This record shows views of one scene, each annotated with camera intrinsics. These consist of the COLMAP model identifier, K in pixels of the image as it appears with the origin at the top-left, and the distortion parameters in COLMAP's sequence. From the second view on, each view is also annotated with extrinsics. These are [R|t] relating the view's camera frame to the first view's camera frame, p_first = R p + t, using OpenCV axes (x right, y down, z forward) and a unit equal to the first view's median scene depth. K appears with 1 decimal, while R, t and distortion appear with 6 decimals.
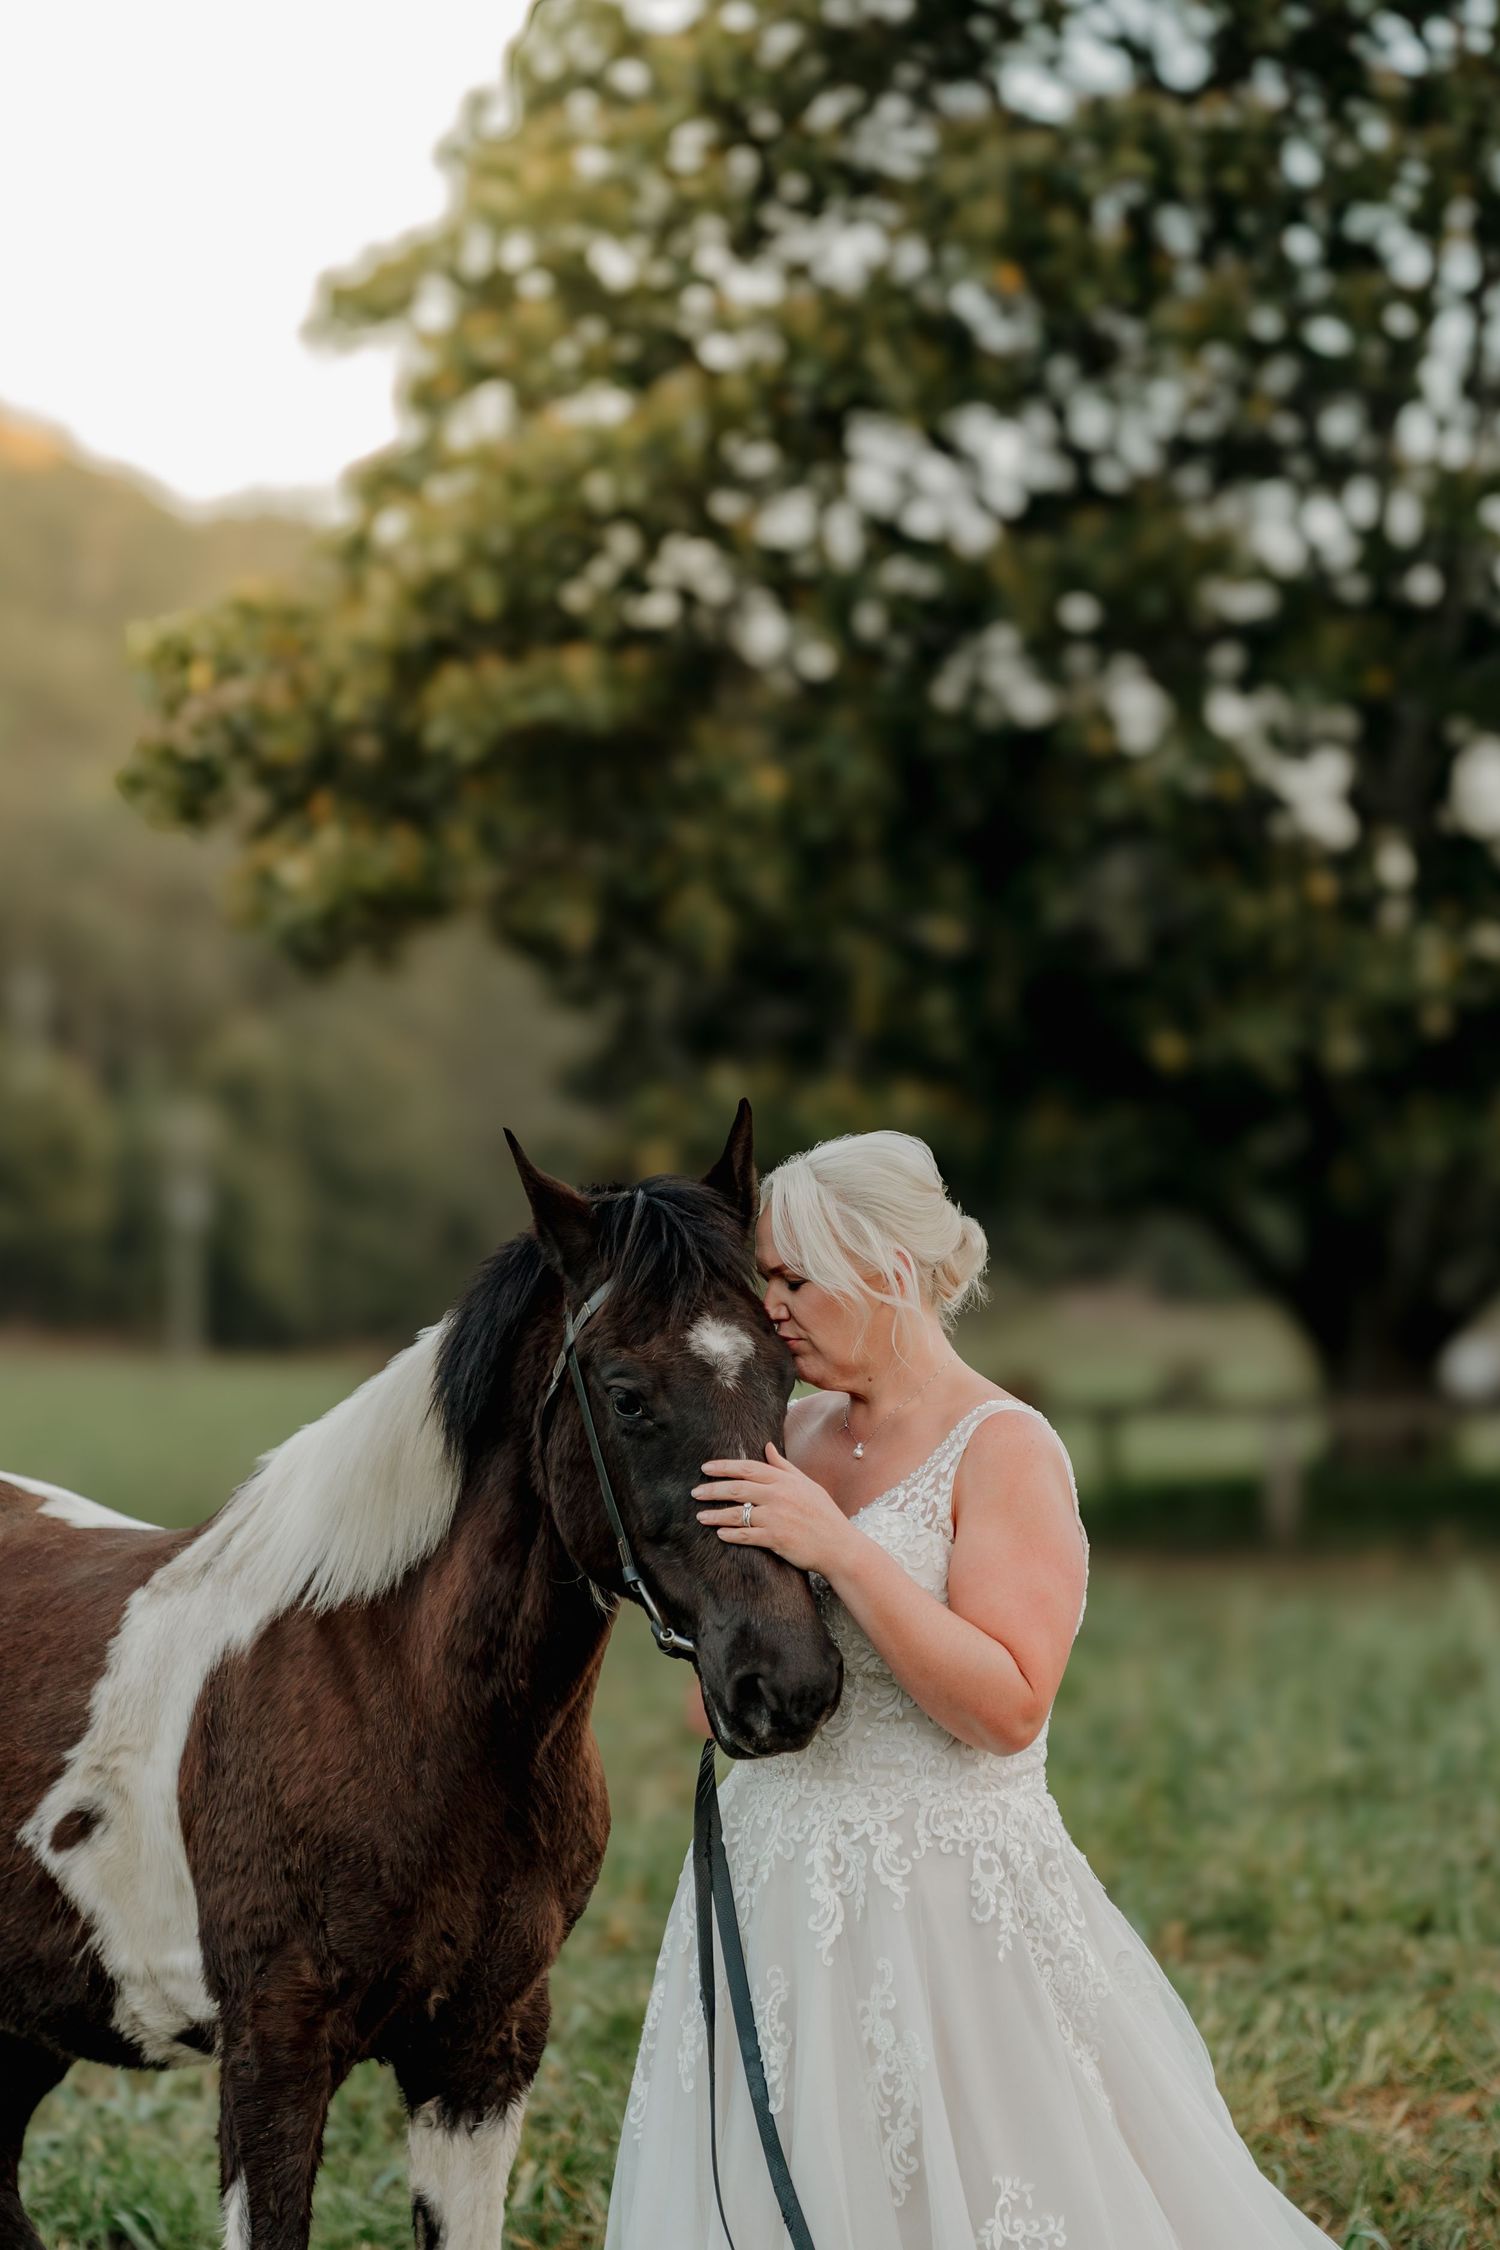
lens RADIAL K [[5268.2, 0, 741.1], [0, 5268.2, 1139.2], [0, 0, 1]] dist [-0.046068, 0.000000]
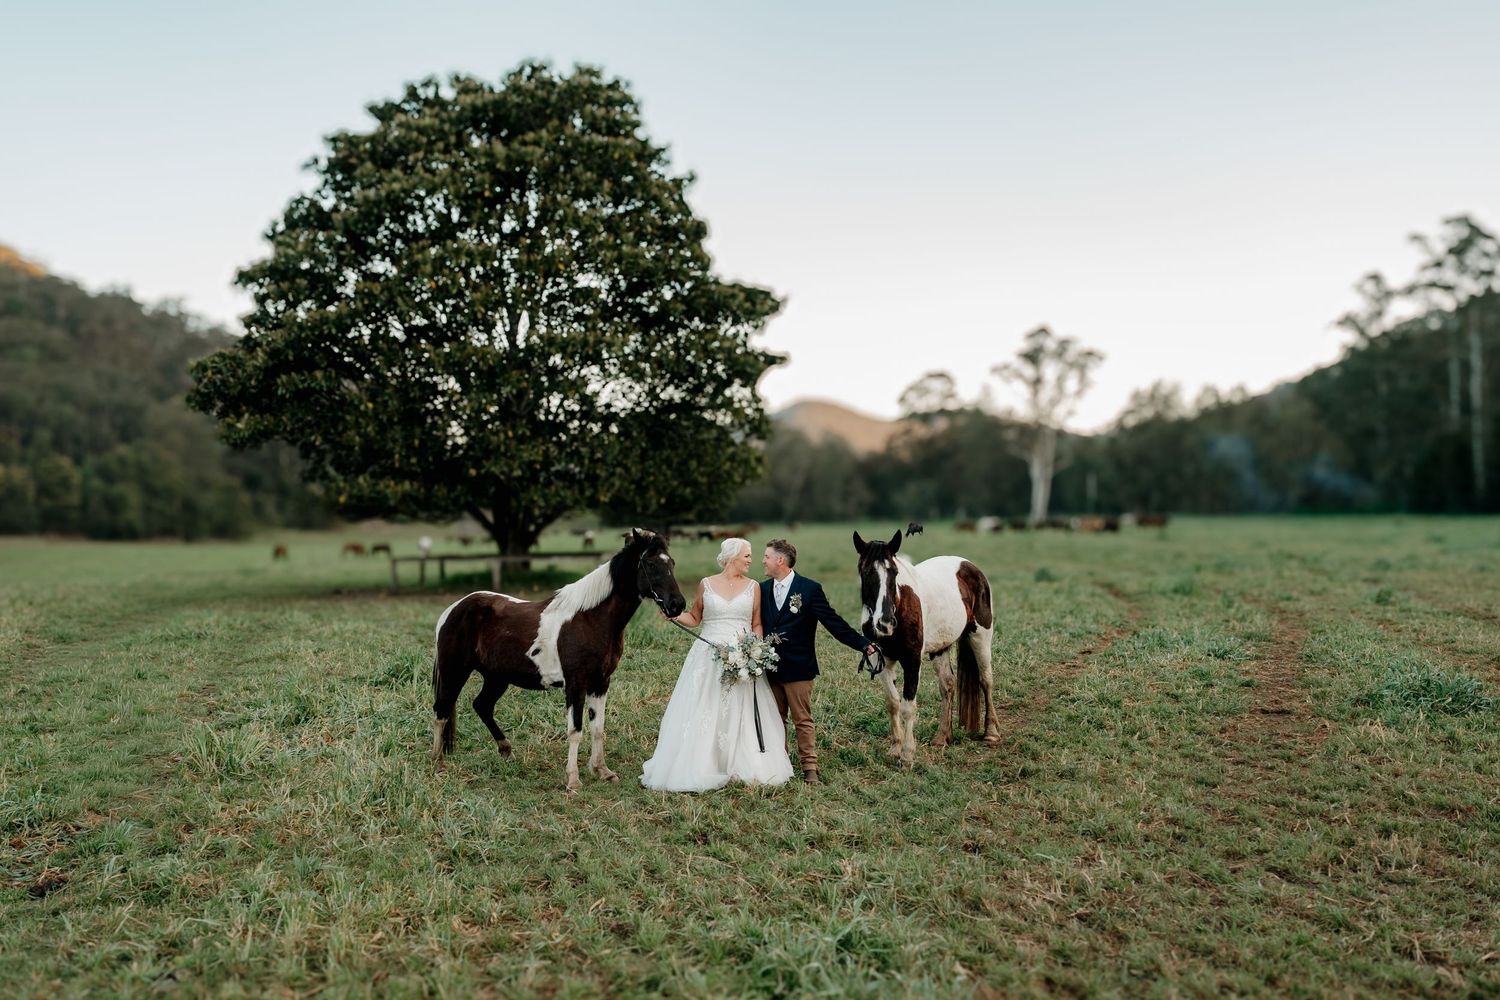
lens RADIAL K [[1382.5, 0, 779.8], [0, 1382.5, 535.0], [0, 0, 1]] dist [0.012244, -0.025889]
pose [[0.936022, -0.011687, 0.351747, -0.070178], [-0.002866, 0.999162, 0.040824, -0.012025], [-0.351929, -0.039220, 0.935205, -0.100324]]
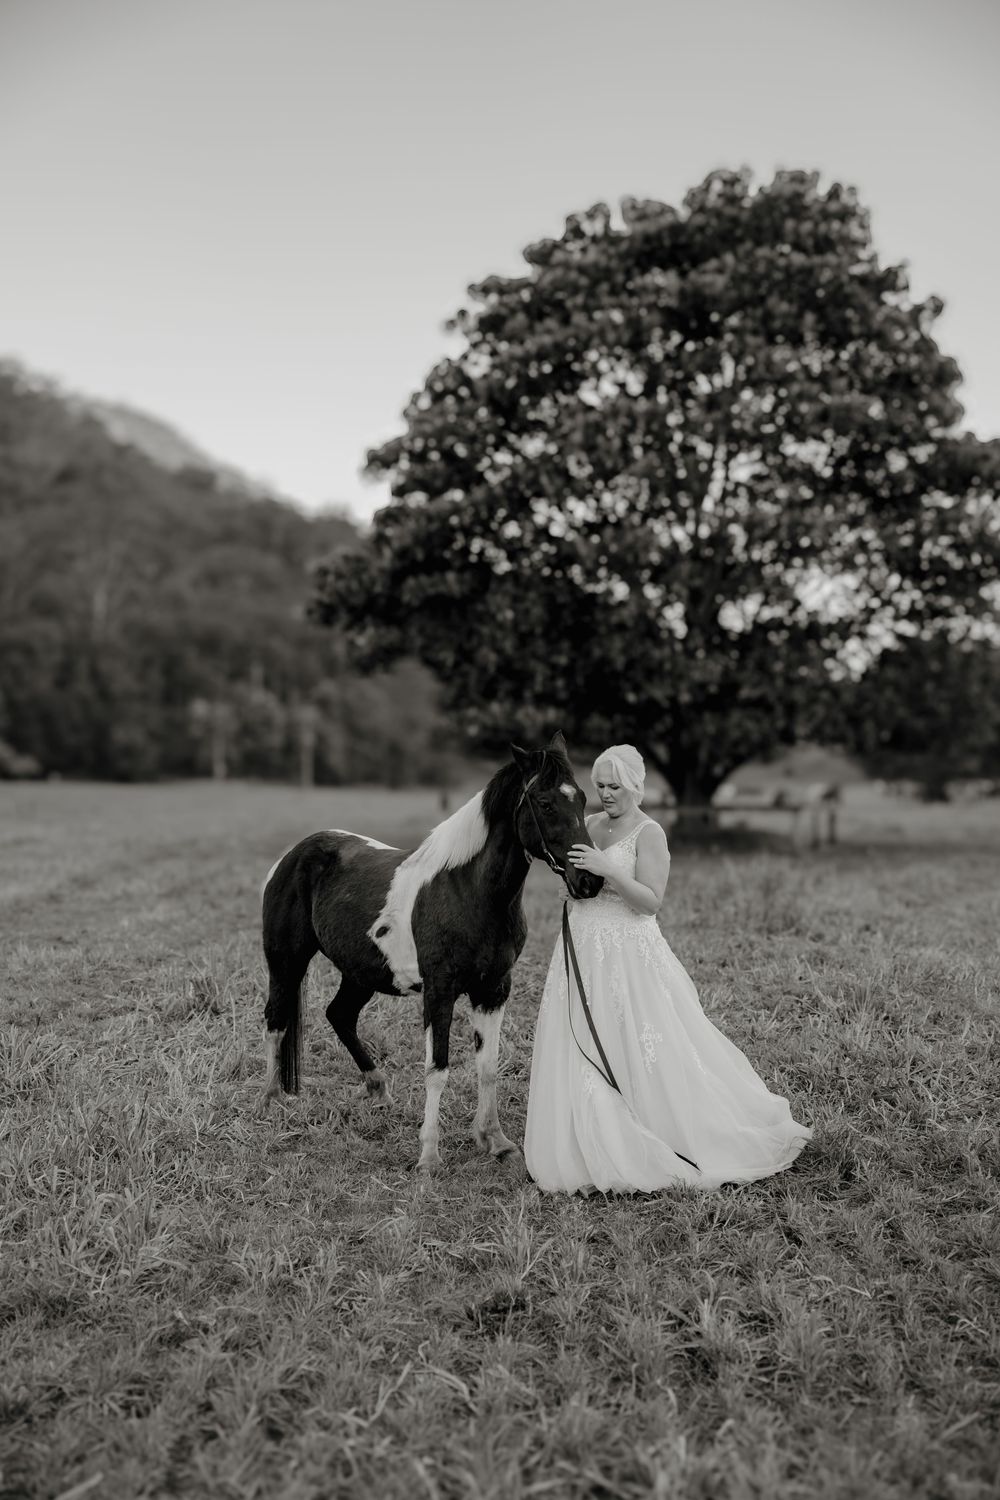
lens RADIAL K [[1677.0, 0, 514.3], [0, 1677.0, 746.7], [0, 0, 1]] dist [0.006519, 0.000000]
pose [[0.999807, 0.005618, 0.018841, -0.009343], [-0.005928, 0.999848, 0.016419, -0.002962], [-0.018746, -0.016528, 0.999688, -0.028530]]
